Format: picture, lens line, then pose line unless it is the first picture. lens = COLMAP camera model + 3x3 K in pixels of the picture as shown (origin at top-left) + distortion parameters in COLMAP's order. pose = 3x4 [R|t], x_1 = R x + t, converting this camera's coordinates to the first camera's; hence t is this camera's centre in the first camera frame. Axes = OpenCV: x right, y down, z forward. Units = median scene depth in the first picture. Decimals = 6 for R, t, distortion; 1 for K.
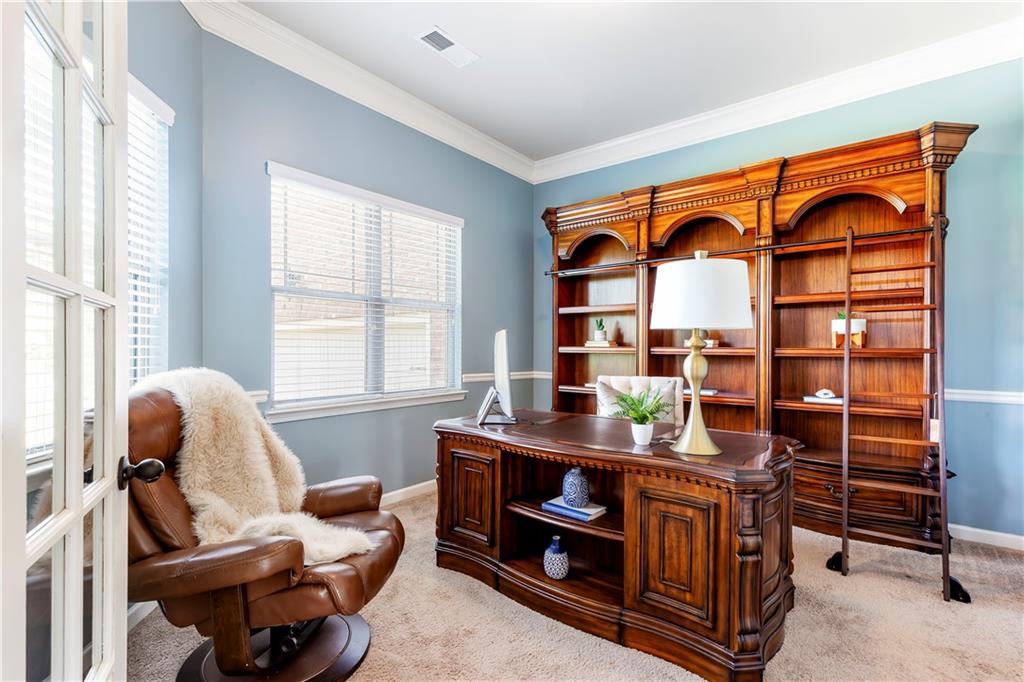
lens RADIAL K [[472.9, 0, 510.3], [0, 472.9, 349.1], [0, 0, 1]] dist [0.003874, 0.000104]
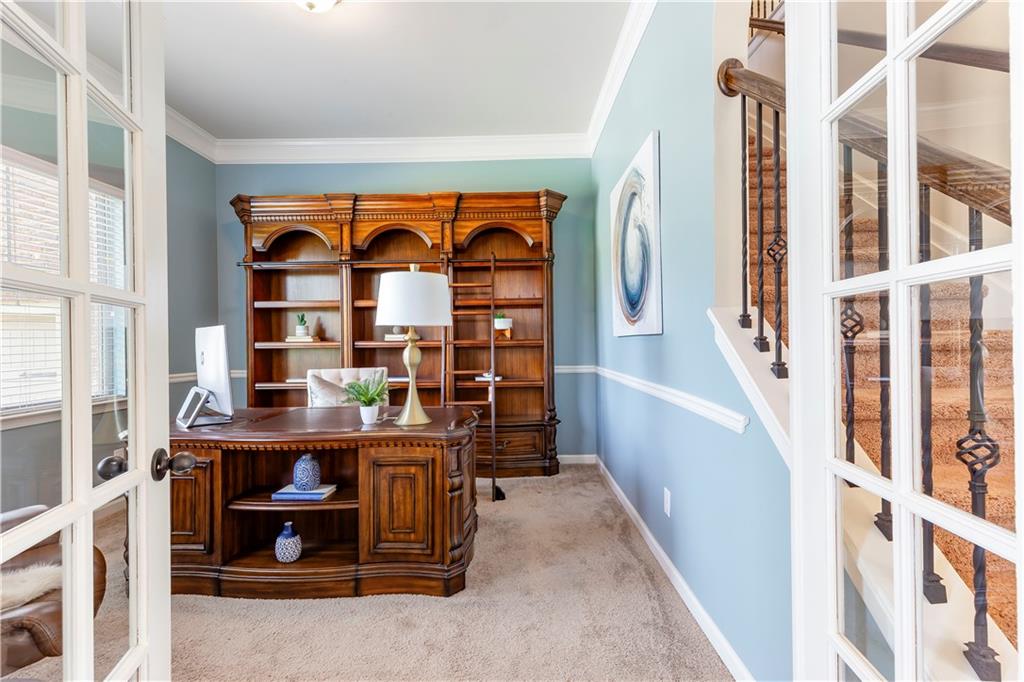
lens RADIAL K [[474.4, 0, 512.0], [0, 474.4, 341.0], [0, 0, 1]] dist [-0.000507, -0.000276]
pose [[0.789227, -0.015286, 0.613911, -0.120711], [0.018209, 0.999833, 0.001486, 0.000277], [-0.613831, 0.010006, 0.789374, -0.112993]]
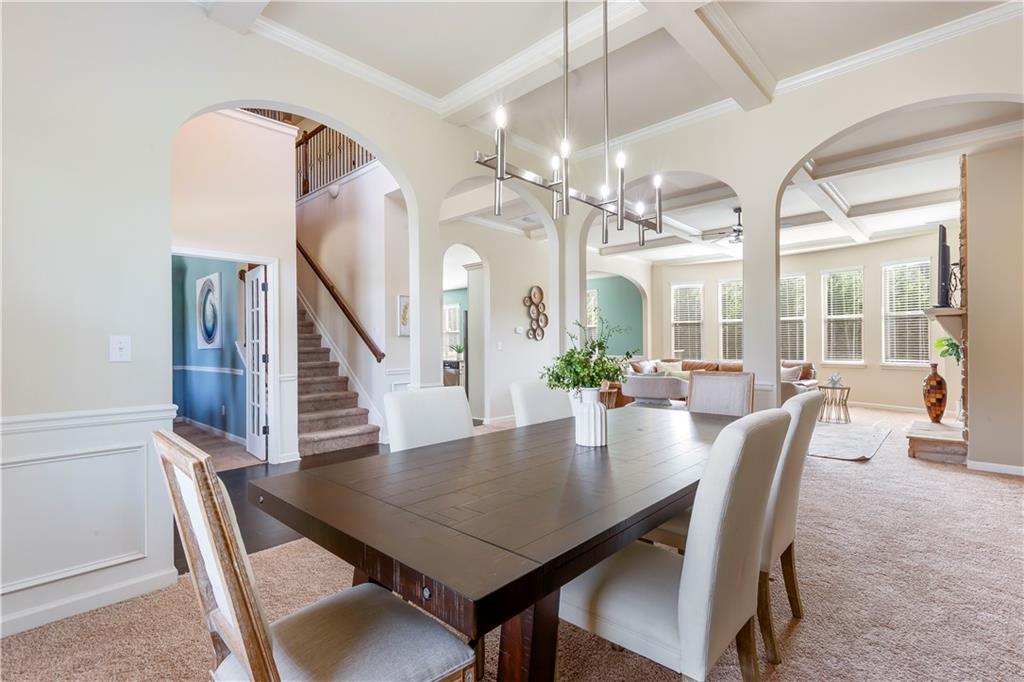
lens RADIAL K [[474.4, 0, 512.0], [0, 474.4, 341.0], [0, 0, 1]] dist [-0.000507, -0.000276]
pose [[0.089332, 0.005101, 0.995989, -1.595642], [0.010355, 0.999928, -0.006050, -0.016244], [-0.995948, 0.010854, 0.089273, -1.253035]]
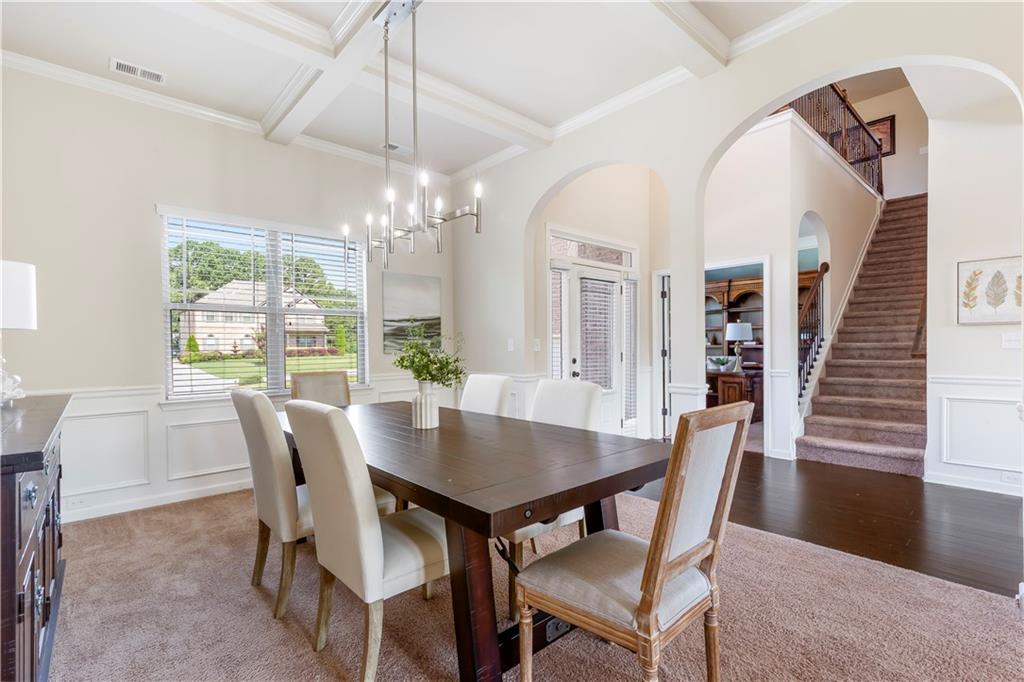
lens RADIAL K [[472.9, 0, 510.3], [0, 472.9, 349.1], [0, 0, 1]] dist [0.003874, 0.000104]
pose [[0.984763, -0.011269, -0.173537, -0.531642], [0.011973, 0.999924, 0.003012, -0.003817], [0.173490, -0.005044, 0.984823, -2.172694]]
